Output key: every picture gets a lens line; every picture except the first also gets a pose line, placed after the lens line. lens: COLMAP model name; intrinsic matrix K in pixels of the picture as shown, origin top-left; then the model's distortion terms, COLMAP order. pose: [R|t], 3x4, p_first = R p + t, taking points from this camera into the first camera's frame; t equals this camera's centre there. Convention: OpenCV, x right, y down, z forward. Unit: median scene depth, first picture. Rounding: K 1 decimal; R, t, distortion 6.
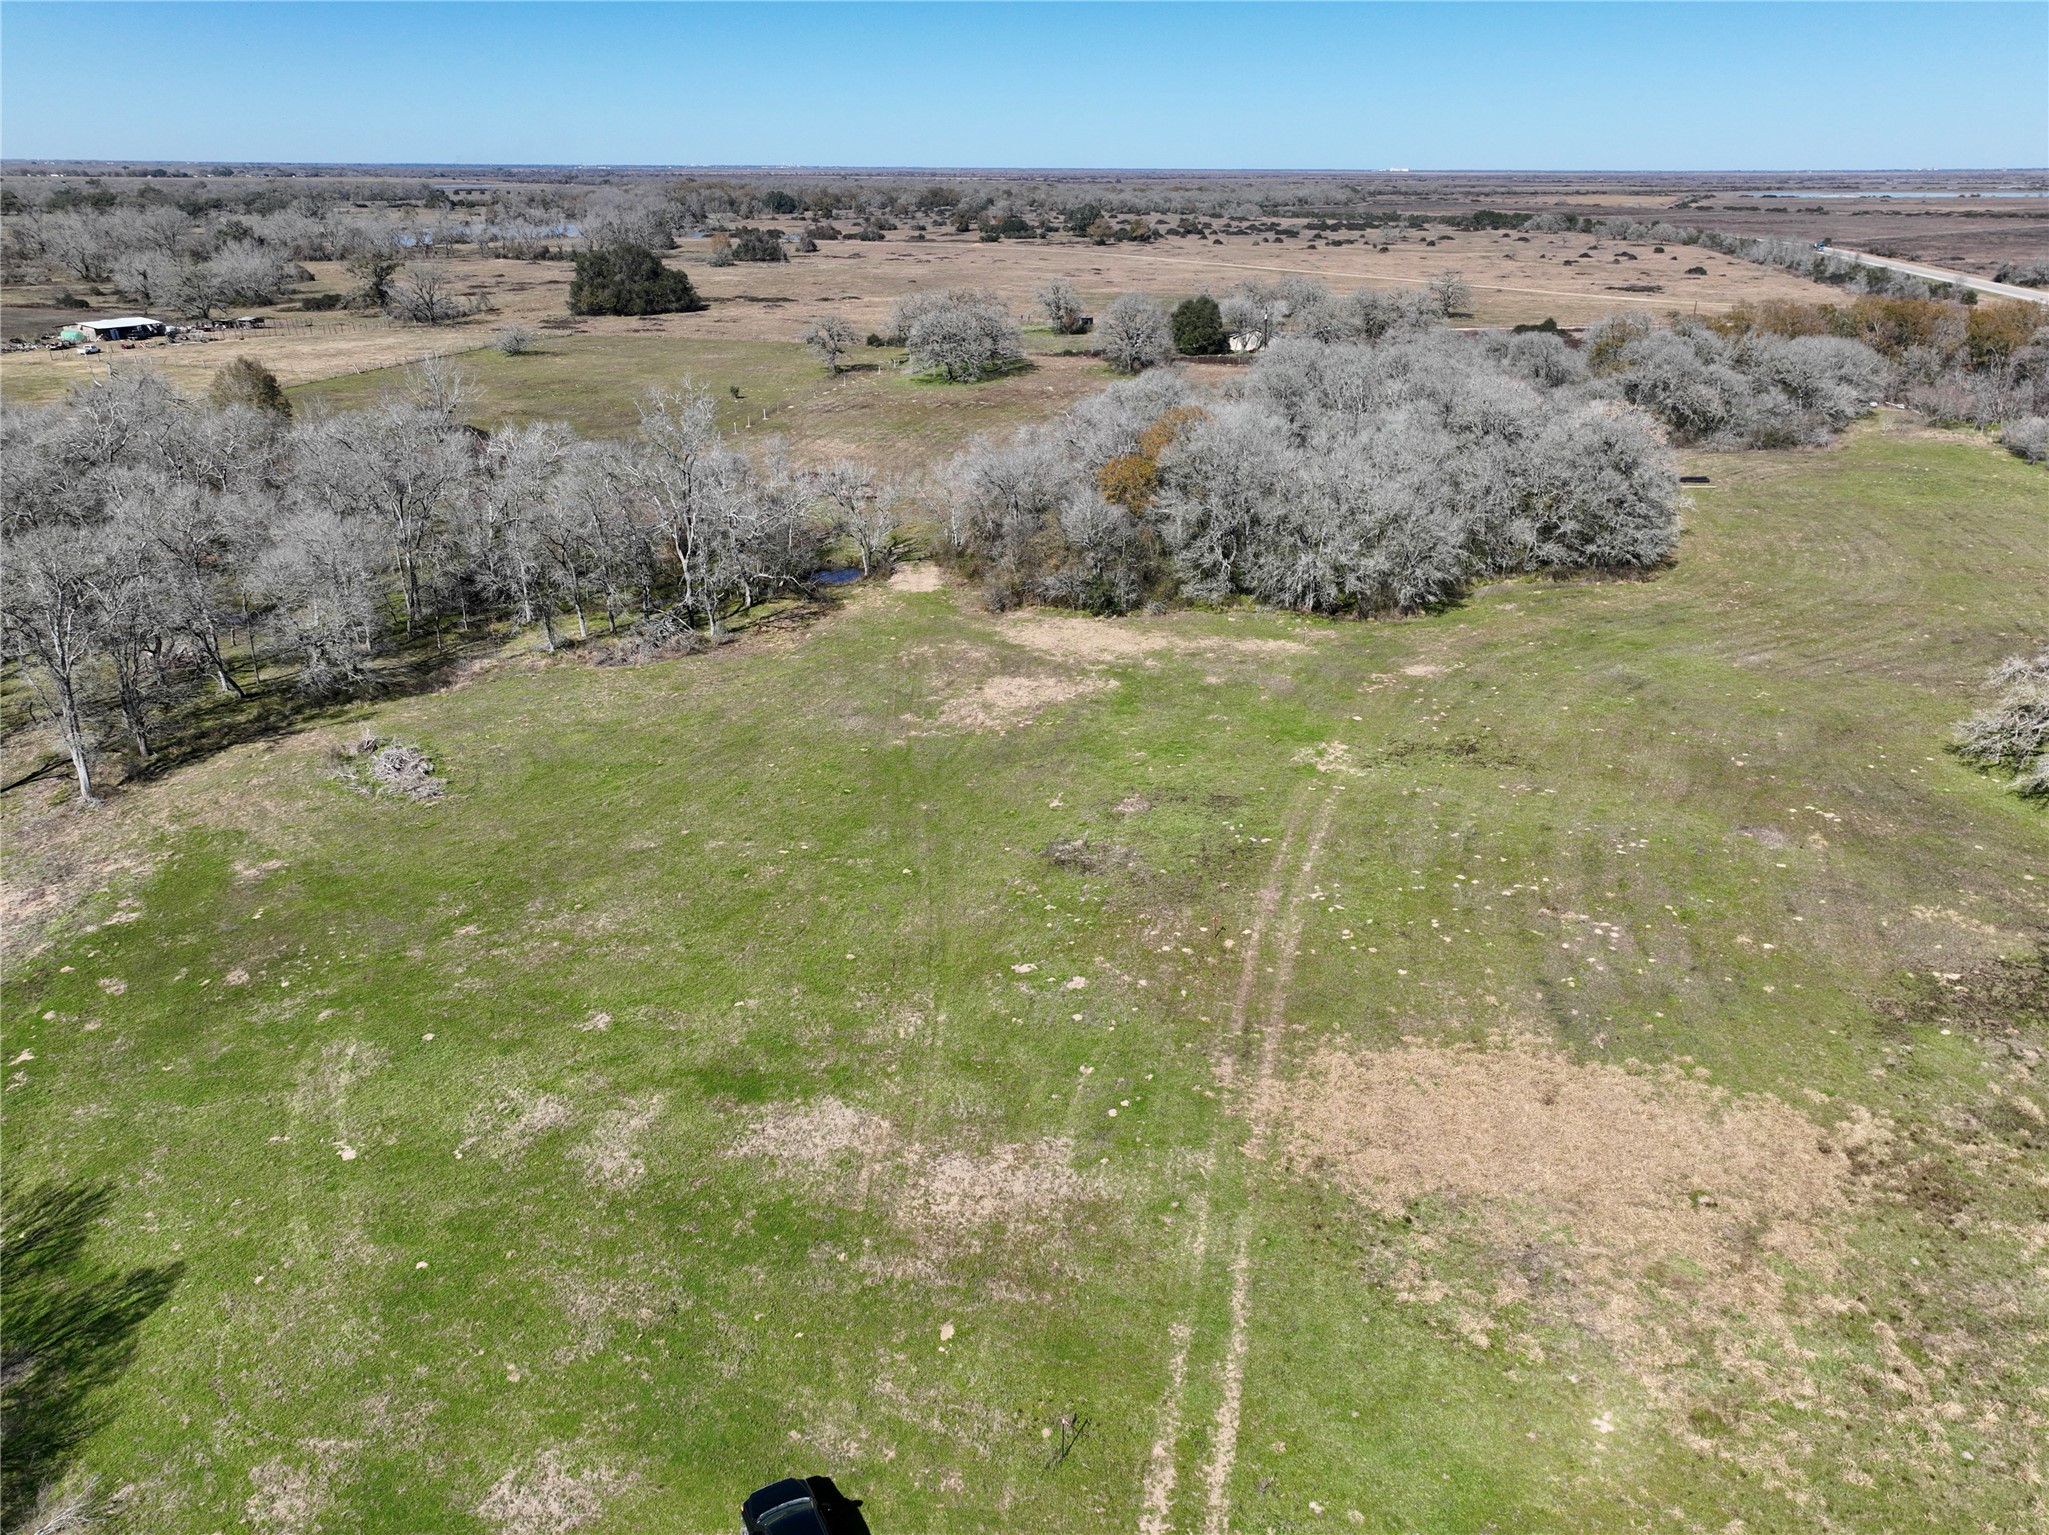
lens RADIAL K [[1449.9, 0, 1035.1], [0, 1449.9, 756.8], [0, 0, 1]] dist [-0.002837, 0.018449]
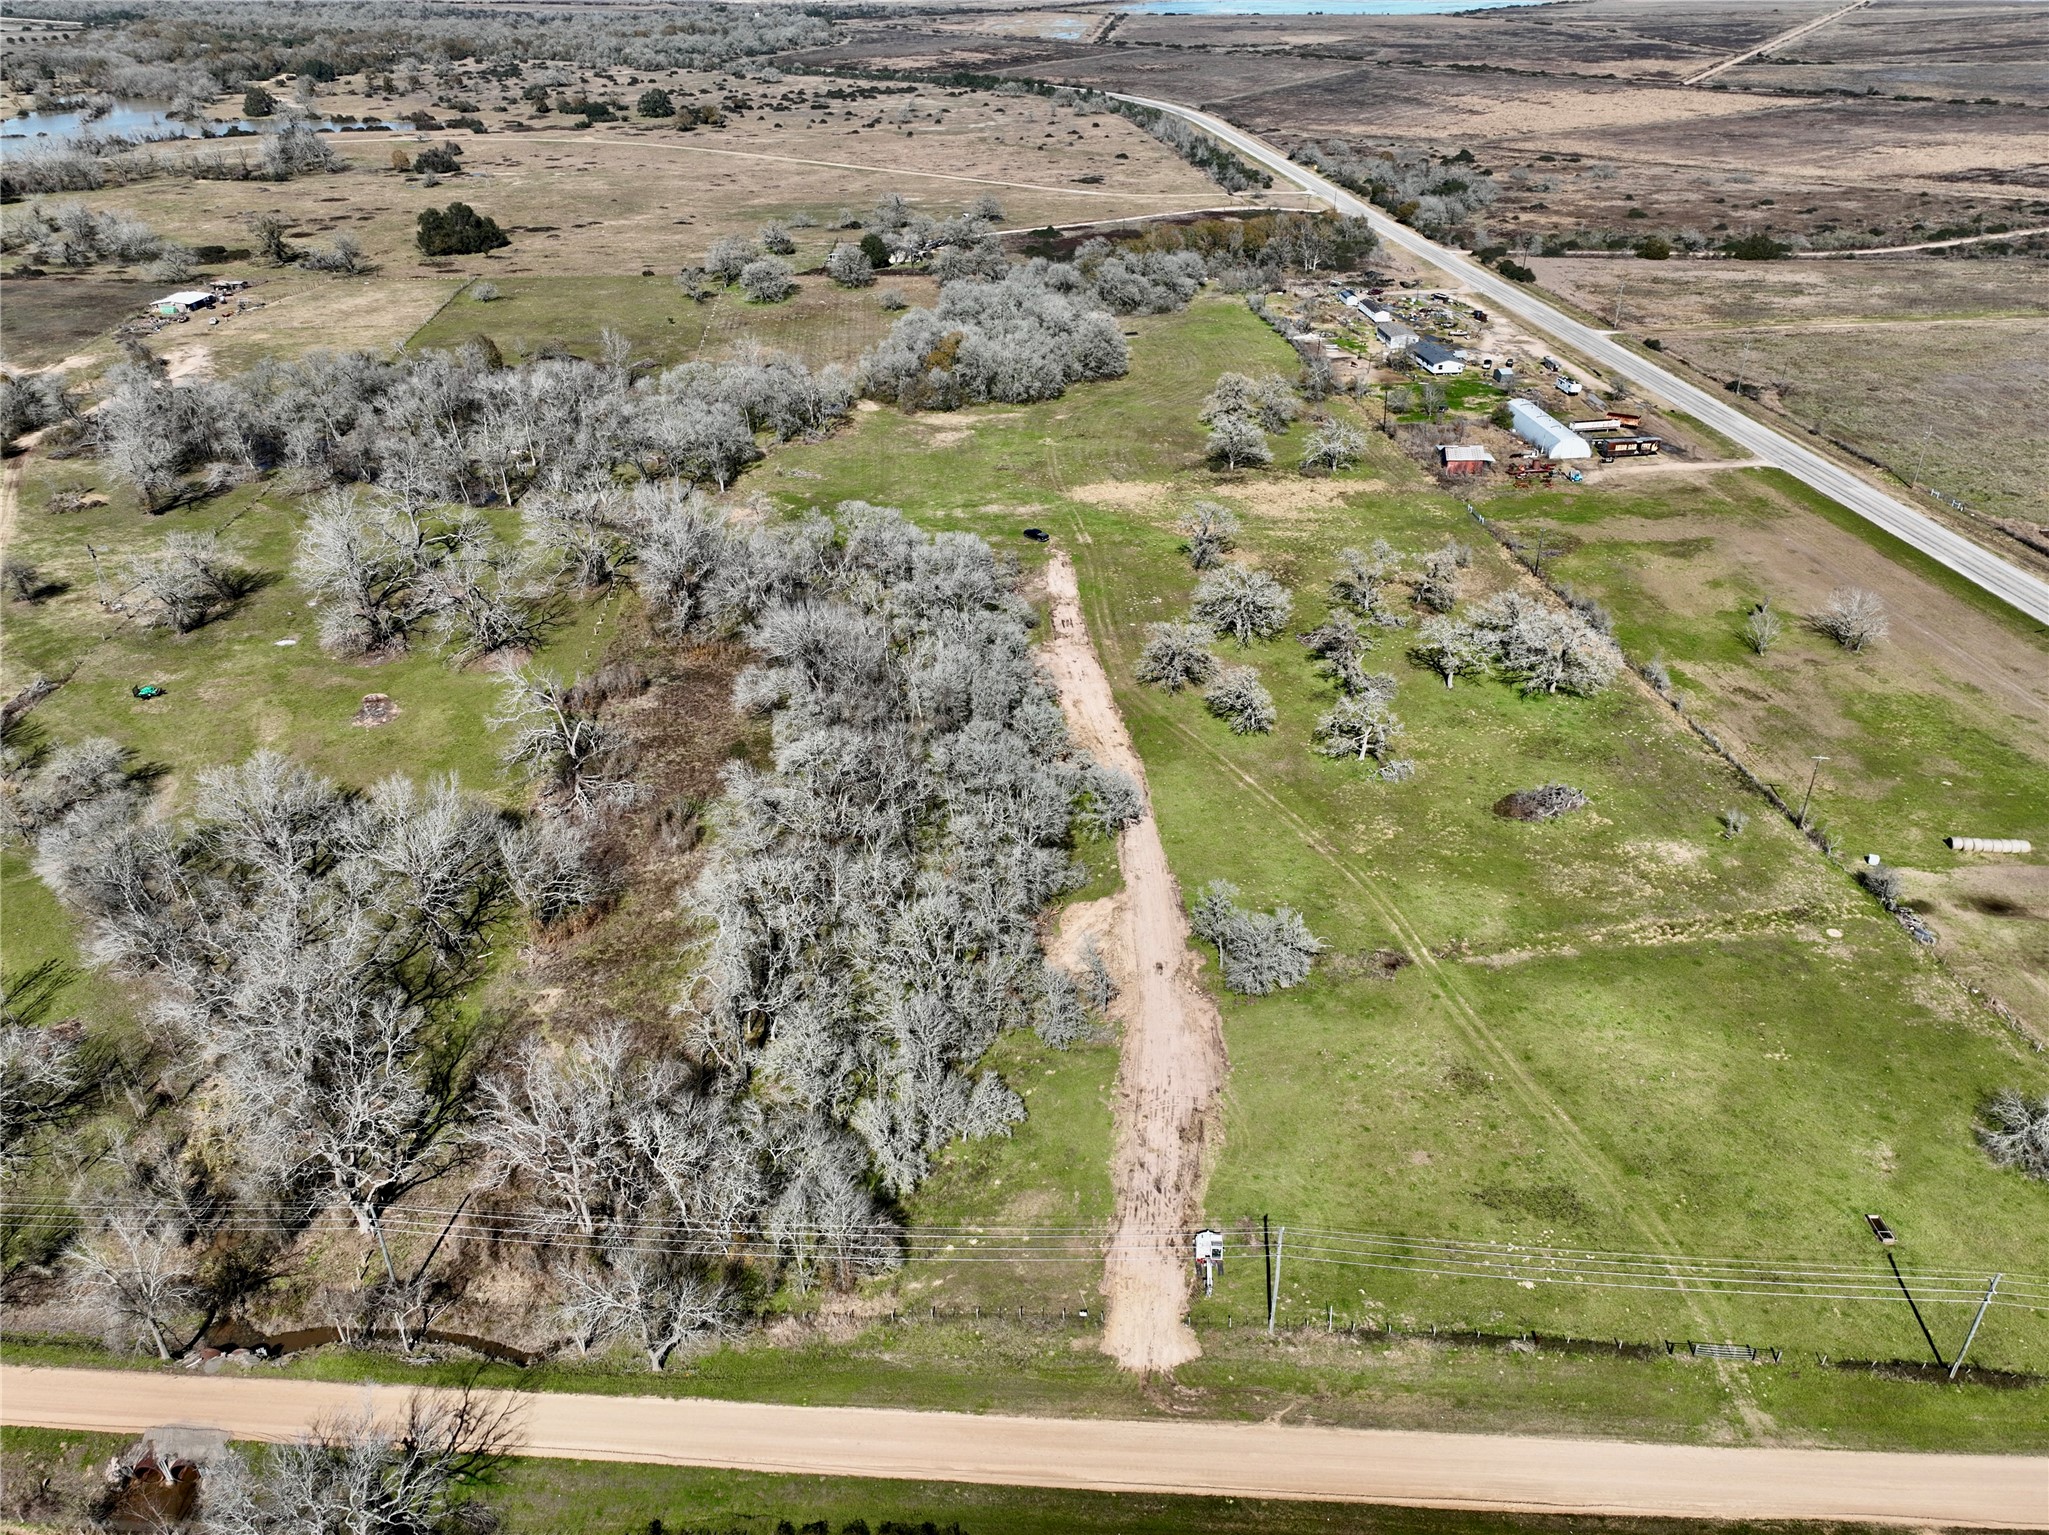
lens RADIAL K [[1449.9, 0, 1019.6], [0, 1449.9, 777.5], [0, 0, 1]] dist [-0.002837, 0.018449]
pose [[0.940440, -0.178423, 0.289375, -0.151328], [0.135561, 0.977419, 0.162099, 0.031867], [-0.311762, -0.113216, 0.943391, -0.356643]]
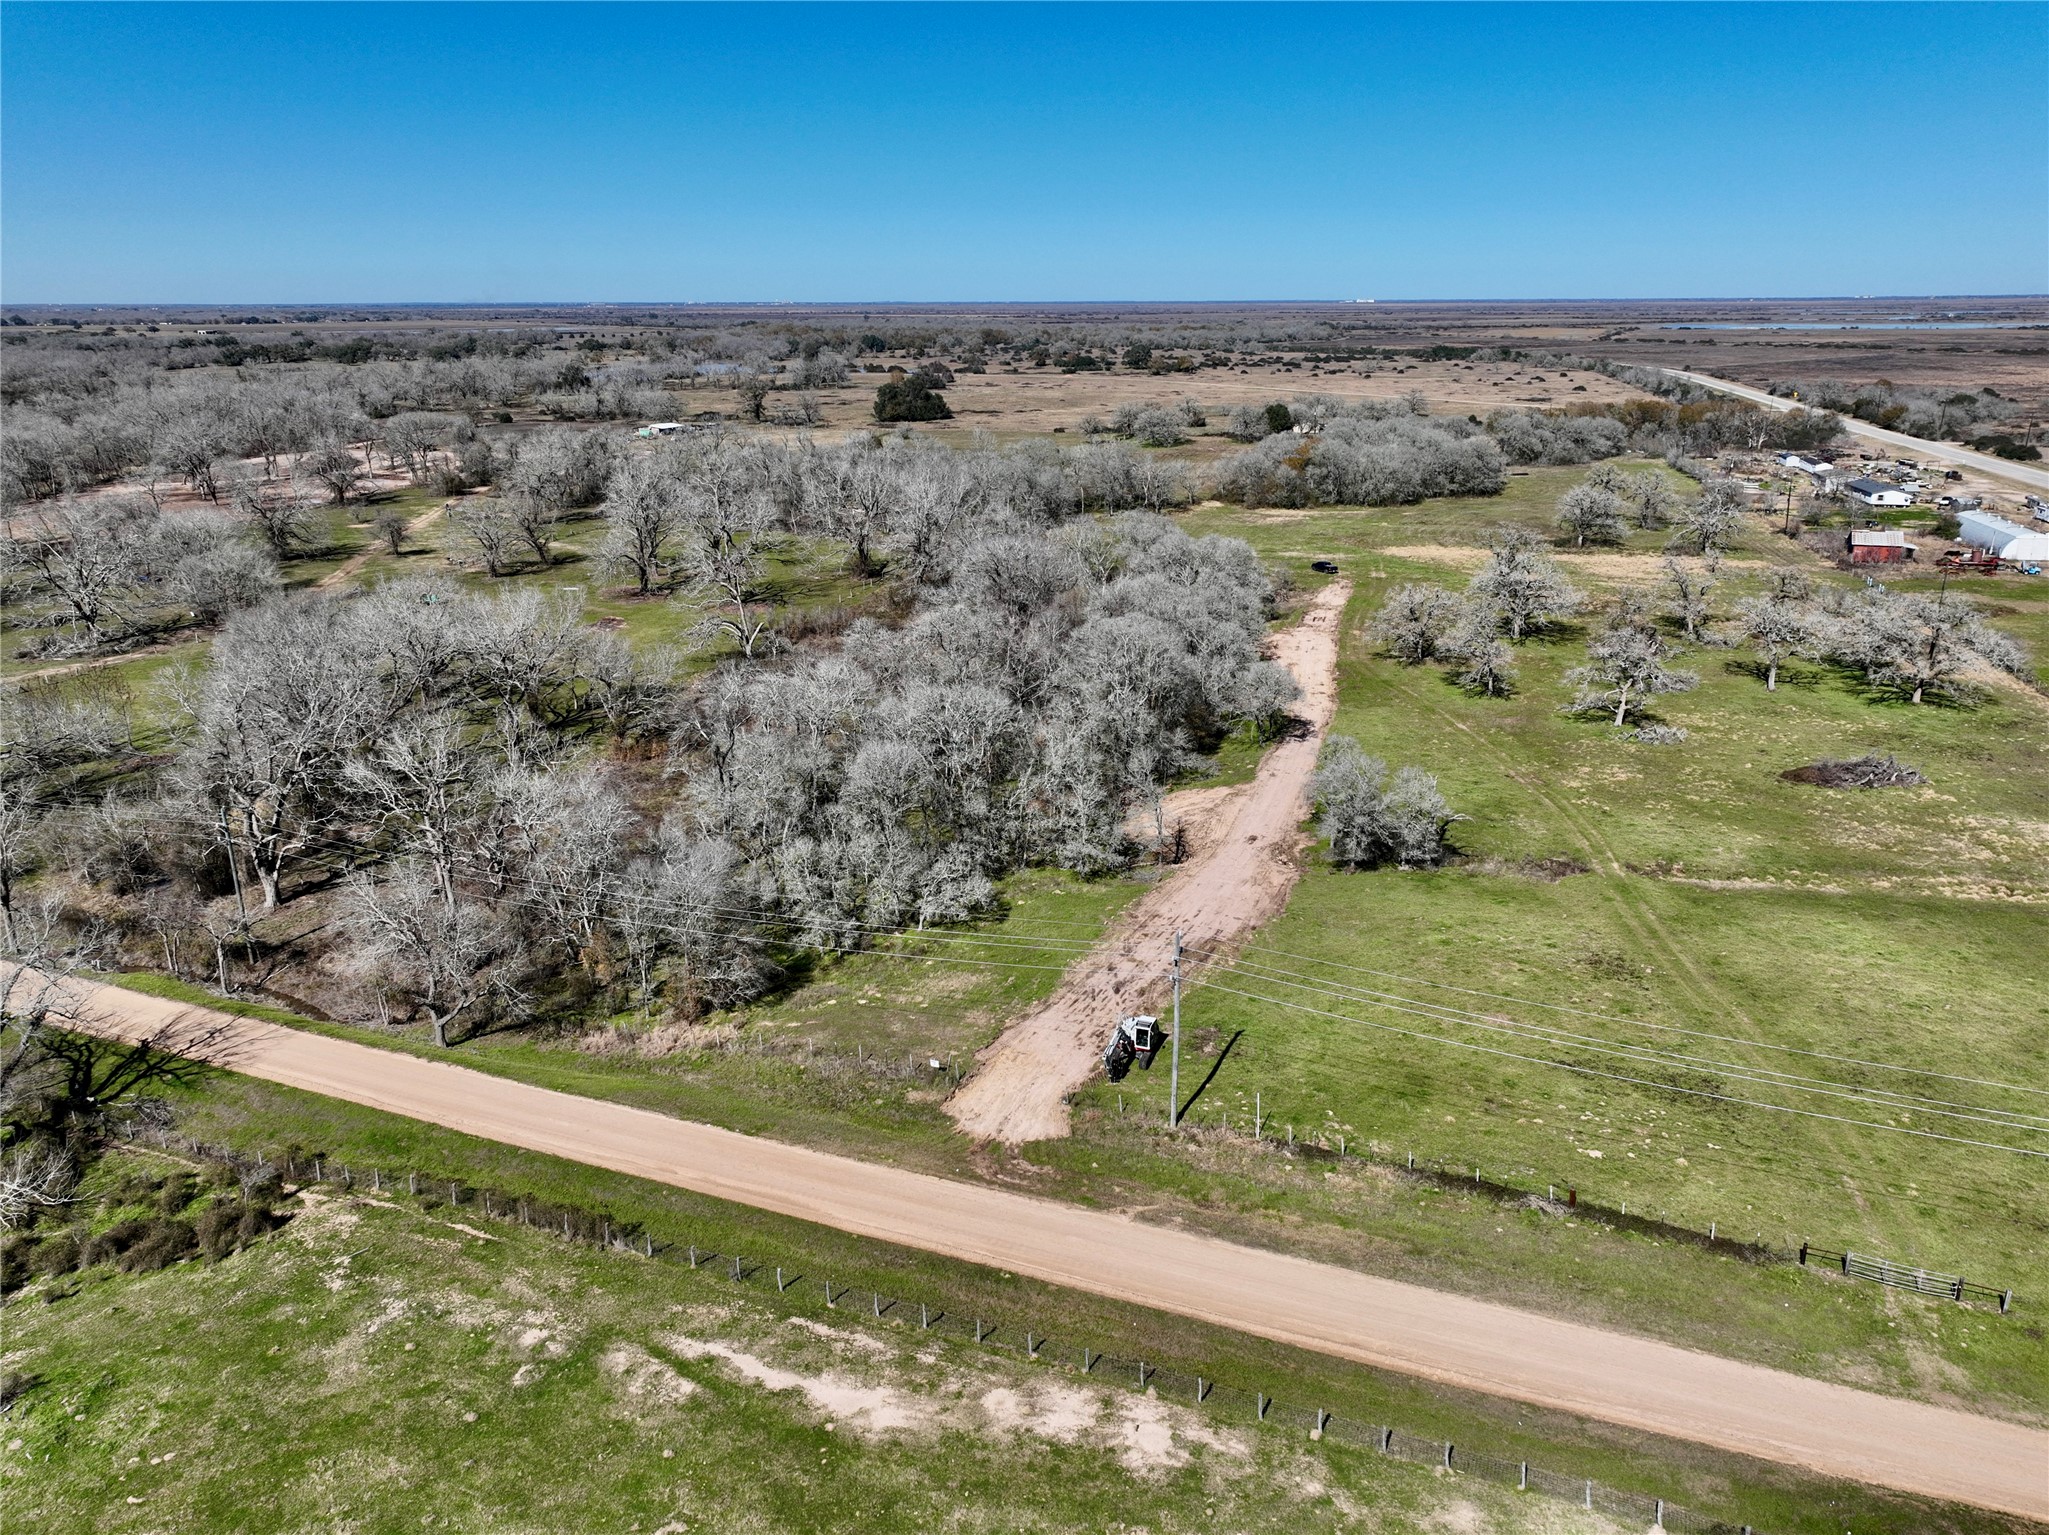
lens RADIAL K [[1449.9, 0, 1033.9], [0, 1449.9, 761.4], [0, 0, 1]] dist [-0.002837, 0.018449]
pose [[0.999845, -0.013603, 0.011209, -0.092961], [0.014435, 0.996858, -0.077881, 0.113917], [-0.010114, 0.078031, 0.996900, -0.330245]]
